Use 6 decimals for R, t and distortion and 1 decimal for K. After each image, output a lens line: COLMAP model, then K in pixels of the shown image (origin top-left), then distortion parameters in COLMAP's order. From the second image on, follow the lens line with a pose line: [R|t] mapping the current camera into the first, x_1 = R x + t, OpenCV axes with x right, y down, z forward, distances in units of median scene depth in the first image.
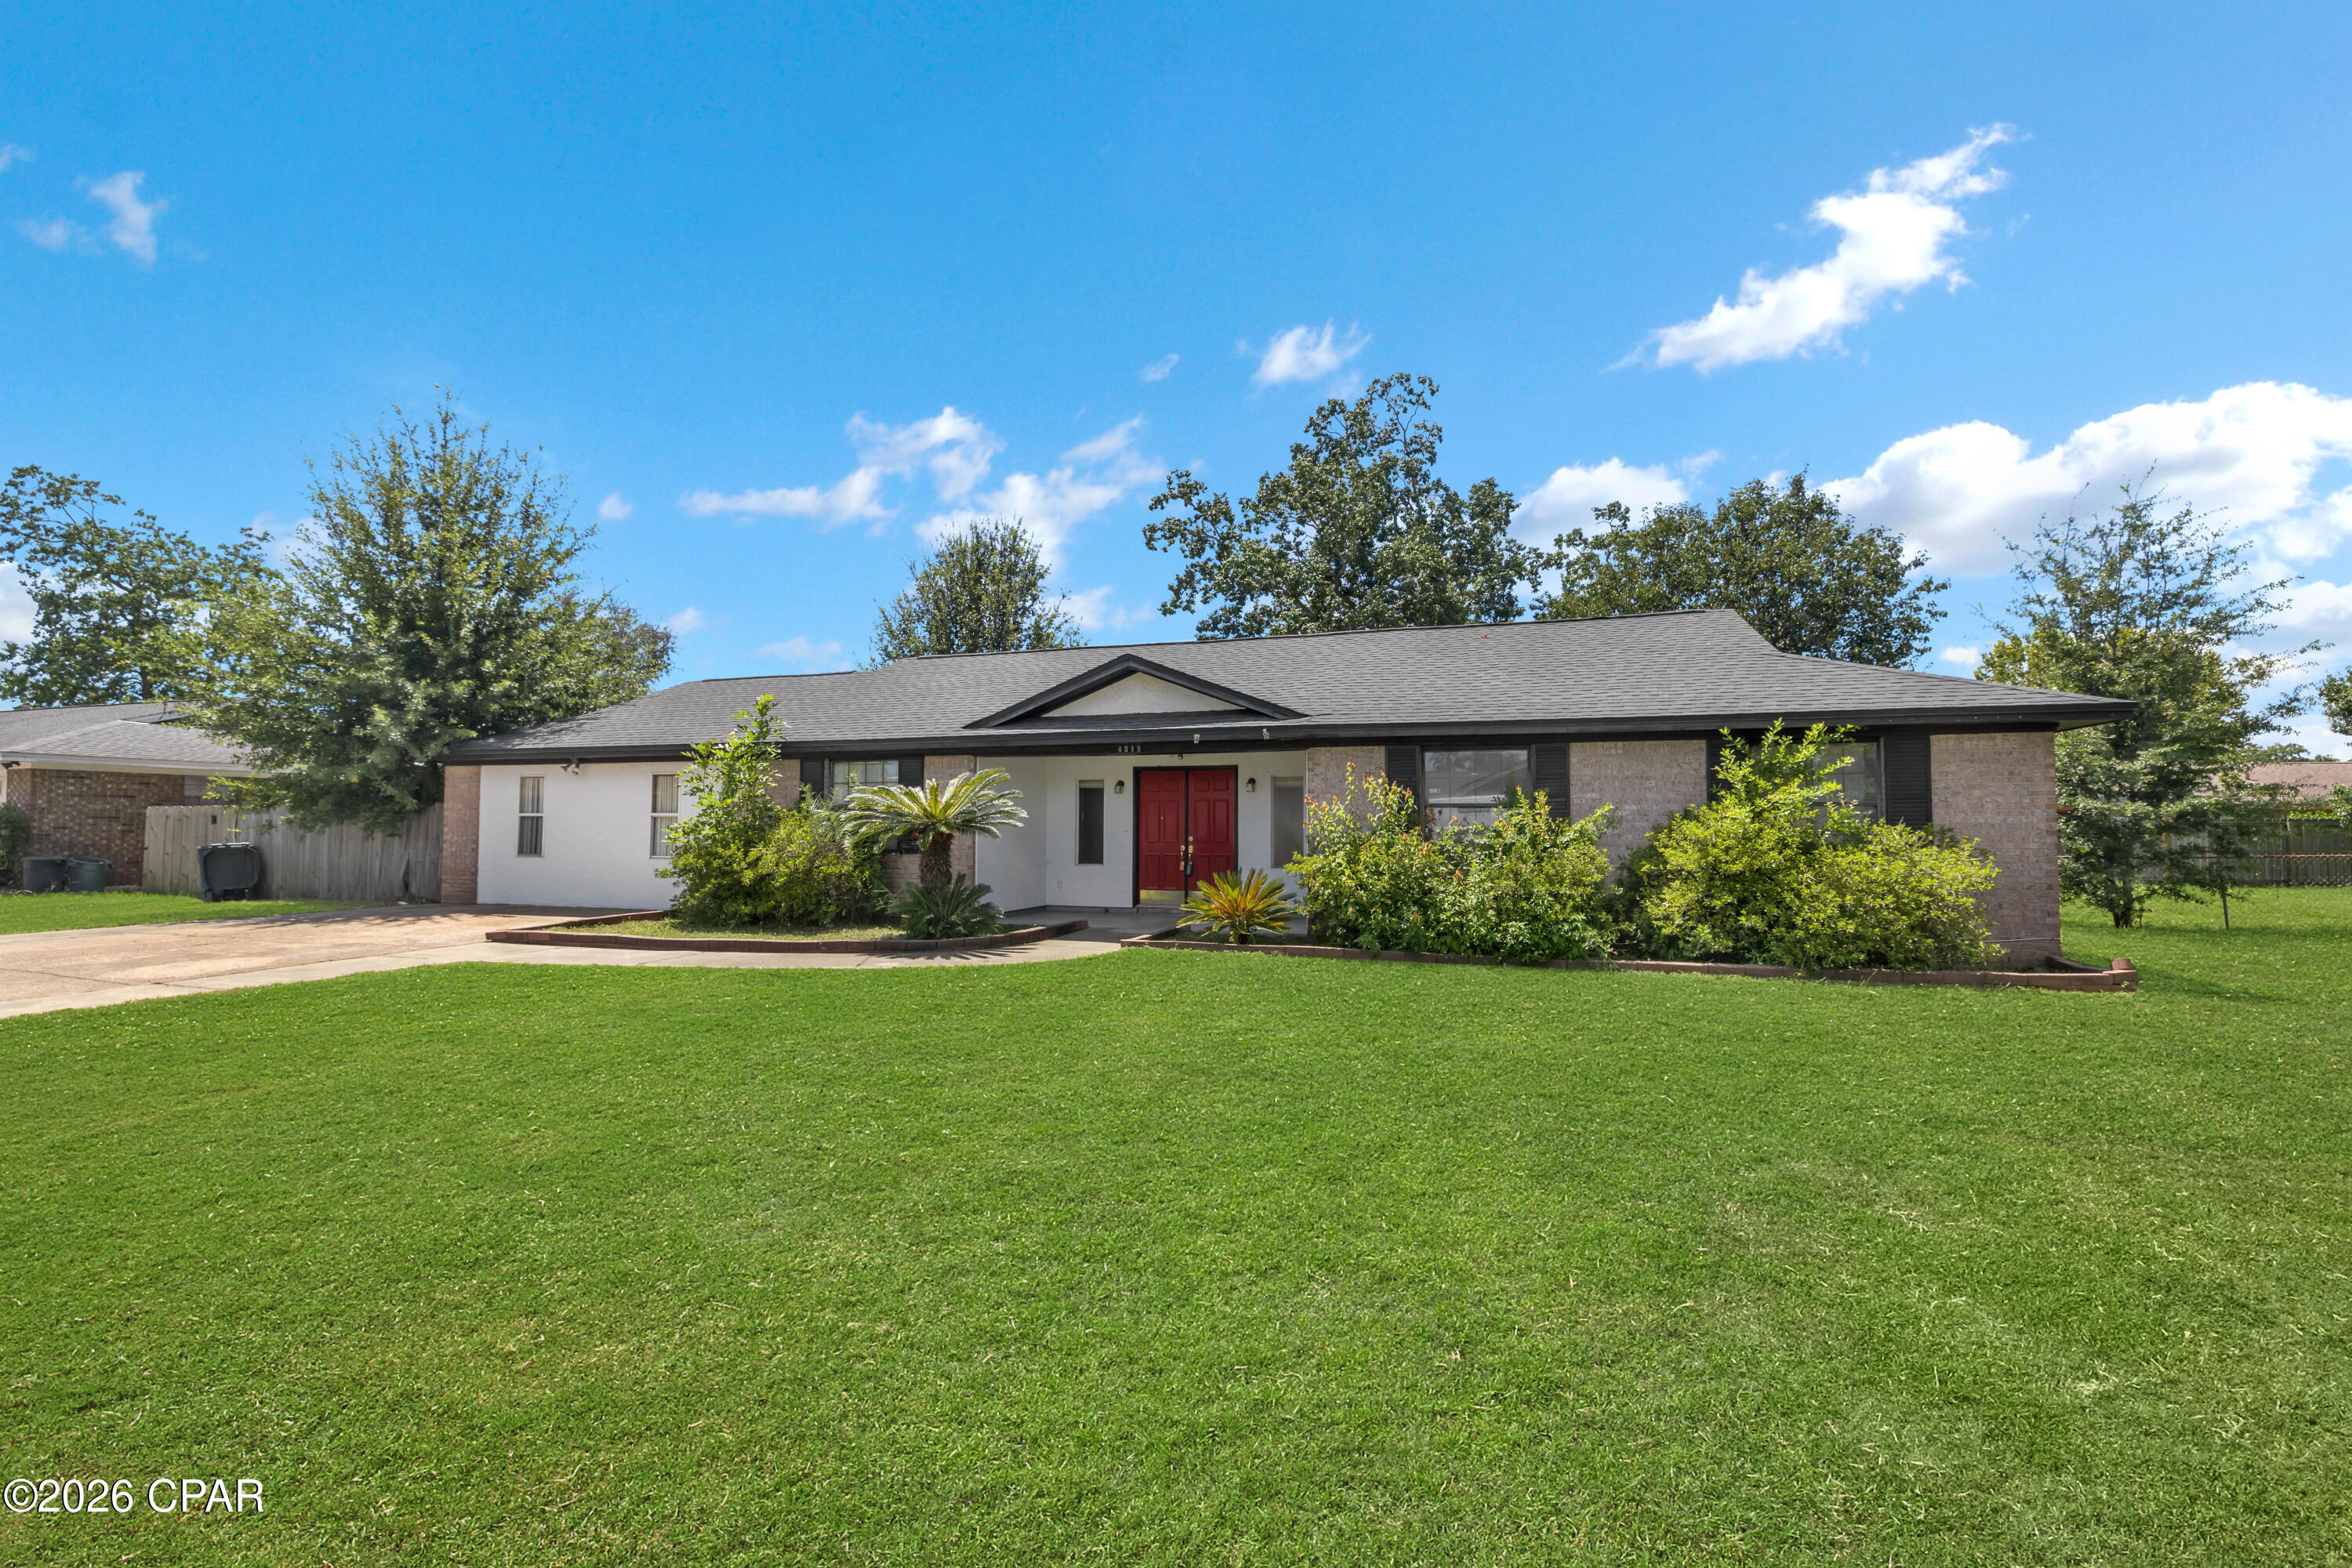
lens RADIAL K [[1010.1, 0, 1202.5], [0, 1010.1, 820.5], [0, 0, 1]] dist [-0.012232, 0.000930]
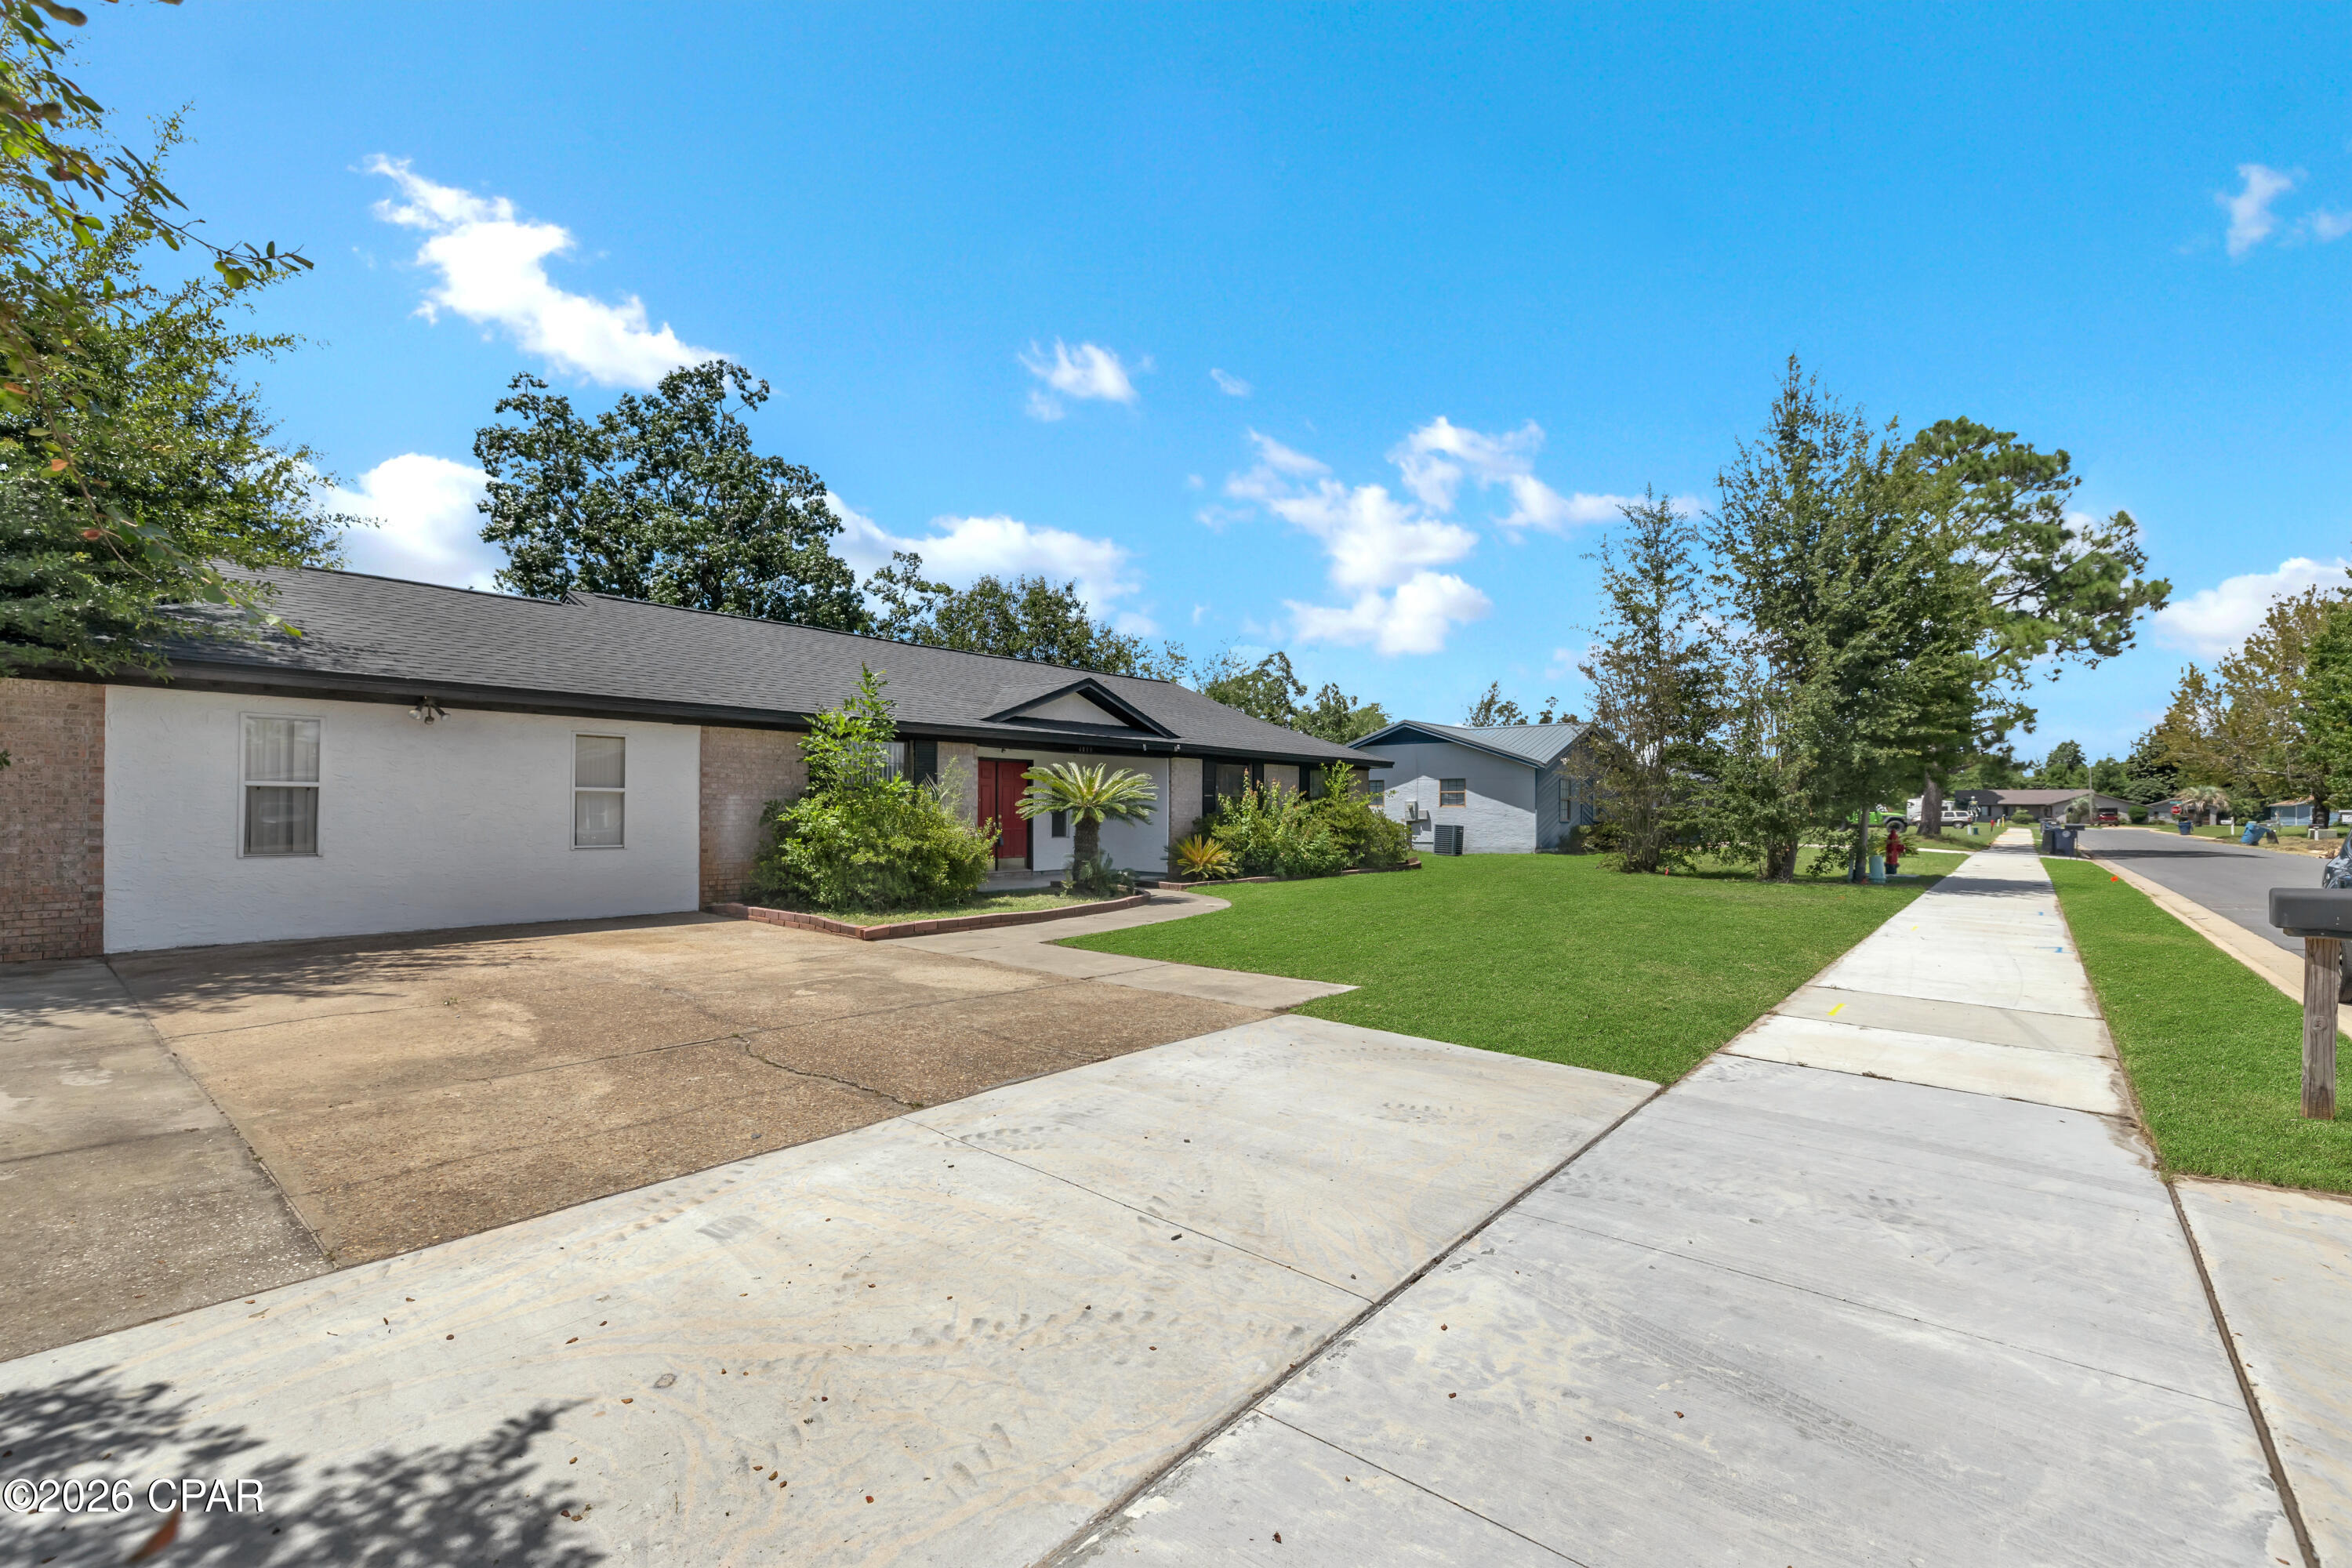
lens RADIAL K [[1010.1, 0, 1202.5], [0, 1010.1, 820.5], [0, 0, 1]] dist [-0.012232, 0.000930]
pose [[0.346957, -0.010597, 0.937821, -1.379572], [-0.010534, 0.999829, 0.015195, 0.001356], [-0.937822, -0.015151, 0.346786, 0.415921]]
